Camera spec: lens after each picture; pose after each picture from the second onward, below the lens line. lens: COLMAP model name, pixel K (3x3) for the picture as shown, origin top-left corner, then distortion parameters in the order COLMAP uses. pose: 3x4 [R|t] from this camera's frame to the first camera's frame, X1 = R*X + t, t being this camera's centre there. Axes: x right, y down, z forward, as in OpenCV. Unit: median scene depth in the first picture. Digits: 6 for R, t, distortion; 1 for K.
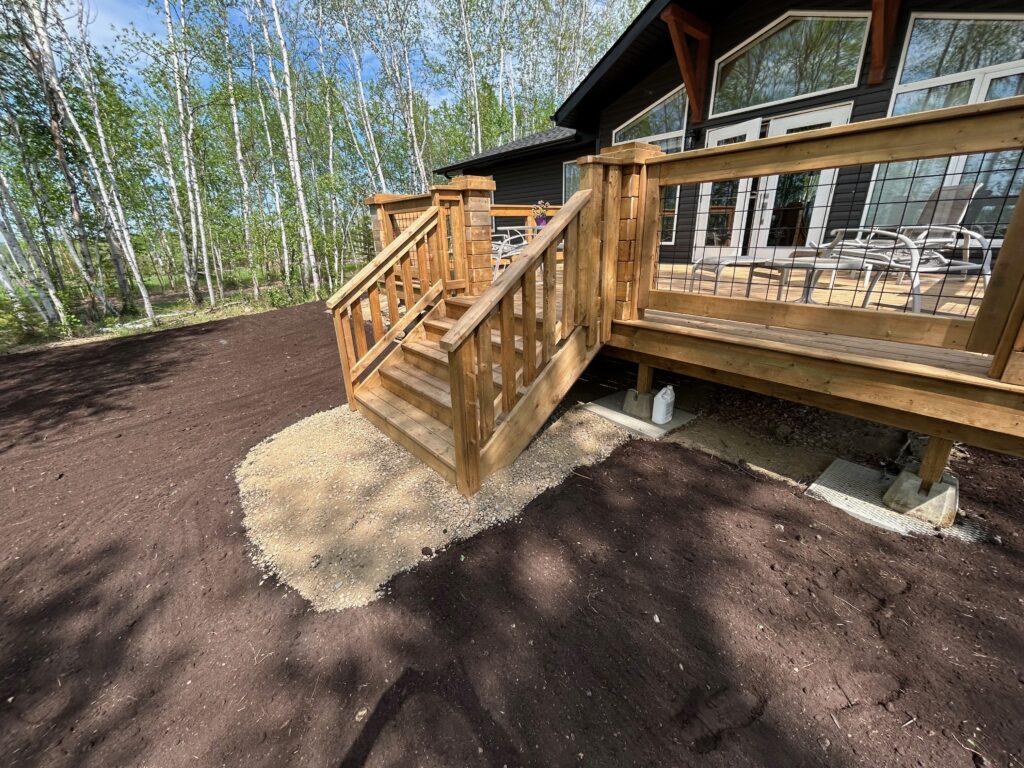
lens RADIAL K [[411.6, 0, 517.2], [0, 411.6, 379.8], [0, 0, 1]] dist [0.002283, 0.000263]
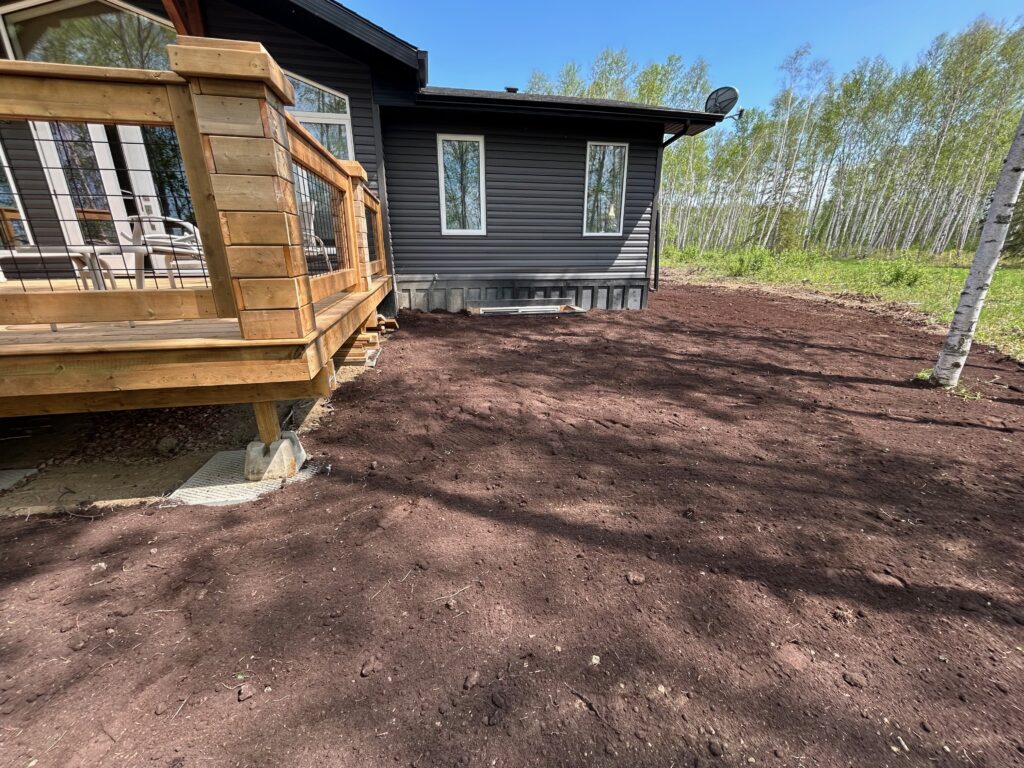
lens RADIAL K [[411.6, 0, 517.4], [0, 411.6, 382.8], [0, 0, 1]] dist [0.002283, 0.000263]
pose [[0.501612, -0.243853, 0.830013, 0.458694], [0.280307, 0.953502, 0.110732, 0.156447], [-0.818421, 0.177114, 0.546642, -0.156191]]
